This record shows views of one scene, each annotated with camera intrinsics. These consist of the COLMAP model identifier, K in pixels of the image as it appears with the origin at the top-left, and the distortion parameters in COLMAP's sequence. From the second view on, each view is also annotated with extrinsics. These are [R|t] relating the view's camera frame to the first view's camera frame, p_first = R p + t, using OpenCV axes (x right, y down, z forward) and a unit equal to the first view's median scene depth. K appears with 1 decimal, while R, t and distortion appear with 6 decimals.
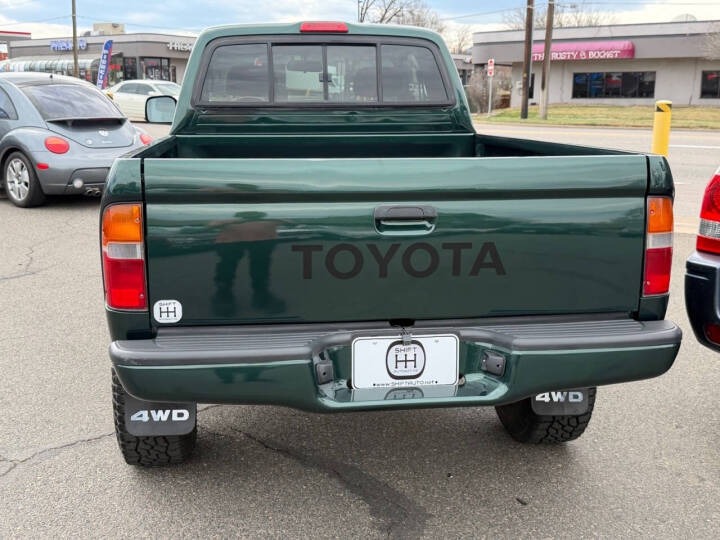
lens RADIAL K [[855.4, 0, 359.7], [0, 855.4, 266.1], [0, 0, 1]] dist [0.082739, 0.000000]
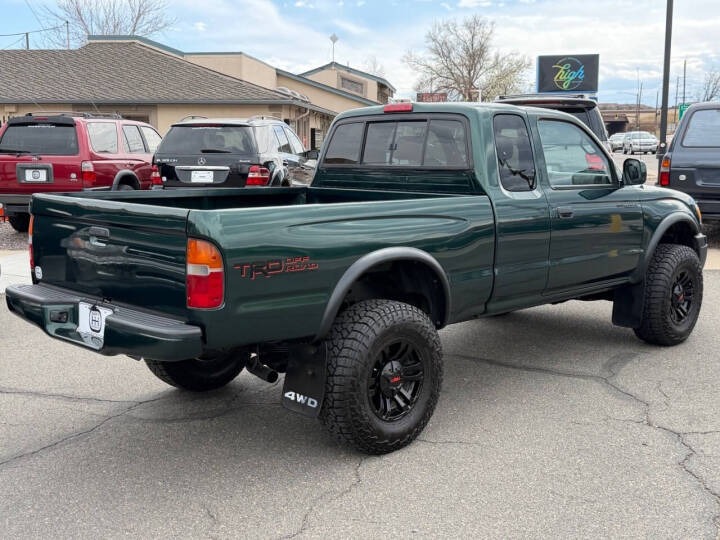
lens RADIAL K [[855.4, 0, 360.2], [0, 855.4, 274.7], [0, 0, 1]] dist [0.082739, 0.000000]
pose [[0.603768, 0.119112, -0.788211, 1.359288], [-0.155484, 0.987379, 0.030109, -0.089001], [0.781850, 0.104376, 0.614668, 0.283151]]
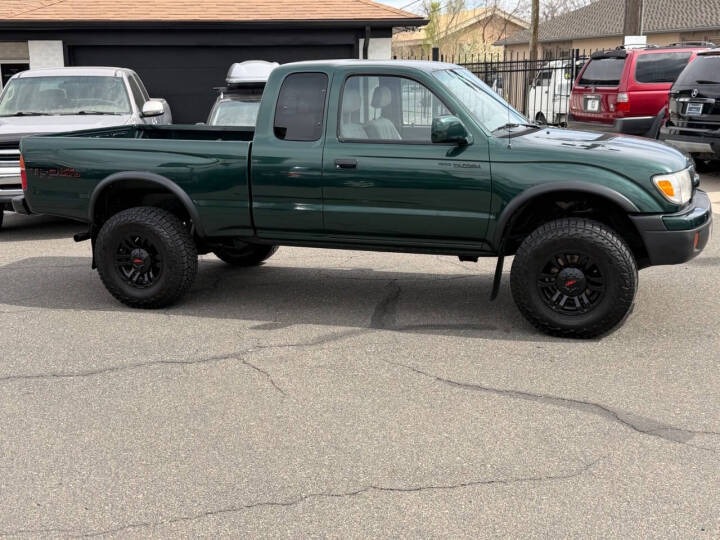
lens RADIAL K [[855.4, 0, 331.3], [0, 855.4, 282.6], [0, 0, 1]] dist [0.082739, 0.000000]
pose [[-0.474289, 0.219392, -0.852594, 1.905891], [-0.144071, 0.936052, 0.321013, -0.588008], [0.868501, 0.275087, -0.412351, 2.508051]]
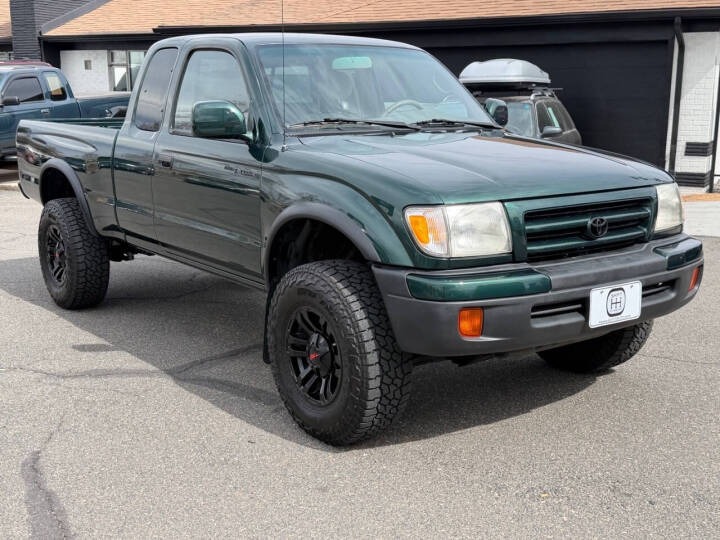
lens RADIAL K [[855.4, 0, 364.4], [0, 855.4, 272.4], [0, 0, 1]] dist [0.082739, 0.000000]
pose [[-0.867874, 0.102452, -0.486106, 0.664284], [-0.091963, 0.928459, 0.359871, -0.624773], [0.488199, 0.357026, -0.796363, 3.130328]]
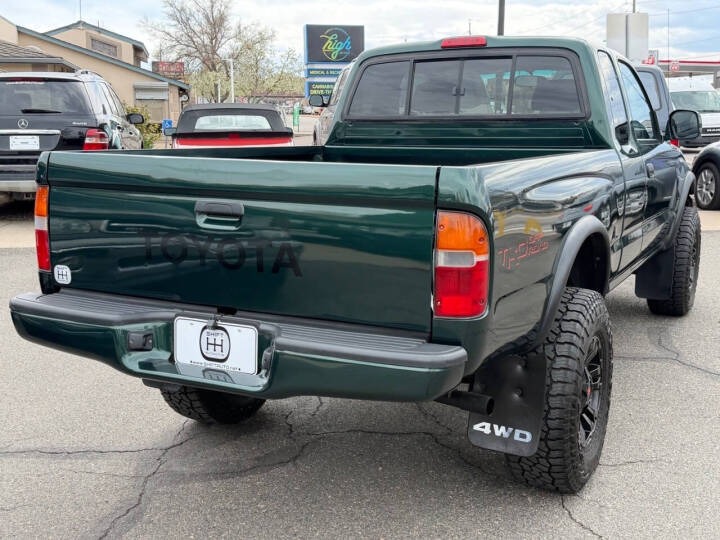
lens RADIAL K [[855.4, 0, 362.2], [0, 855.4, 274.9], [0, 0, 1]] dist [0.082739, 0.000000]
pose [[0.818779, 0.104871, -0.564450, 0.653600], [-0.114724, 0.993232, 0.018120, -0.015152], [0.562530, 0.049920, 0.825269, 0.158967]]
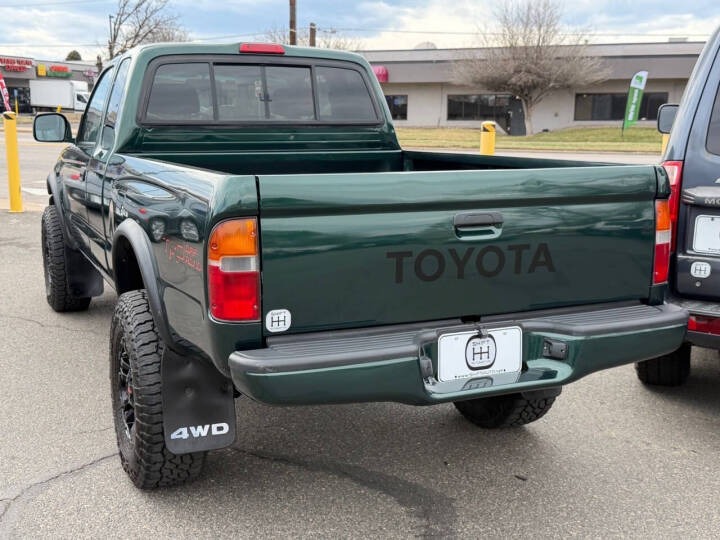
lens RADIAL K [[855.4, 0, 357.1], [0, 855.4, 267.9], [0, 0, 1]] dist [0.082739, 0.000000]
pose [[0.961420, -0.045919, 0.271224, -0.317164], [0.051396, 0.998592, -0.013123, 0.005730], [-0.270239, 0.026556, 0.962427, -0.021721]]
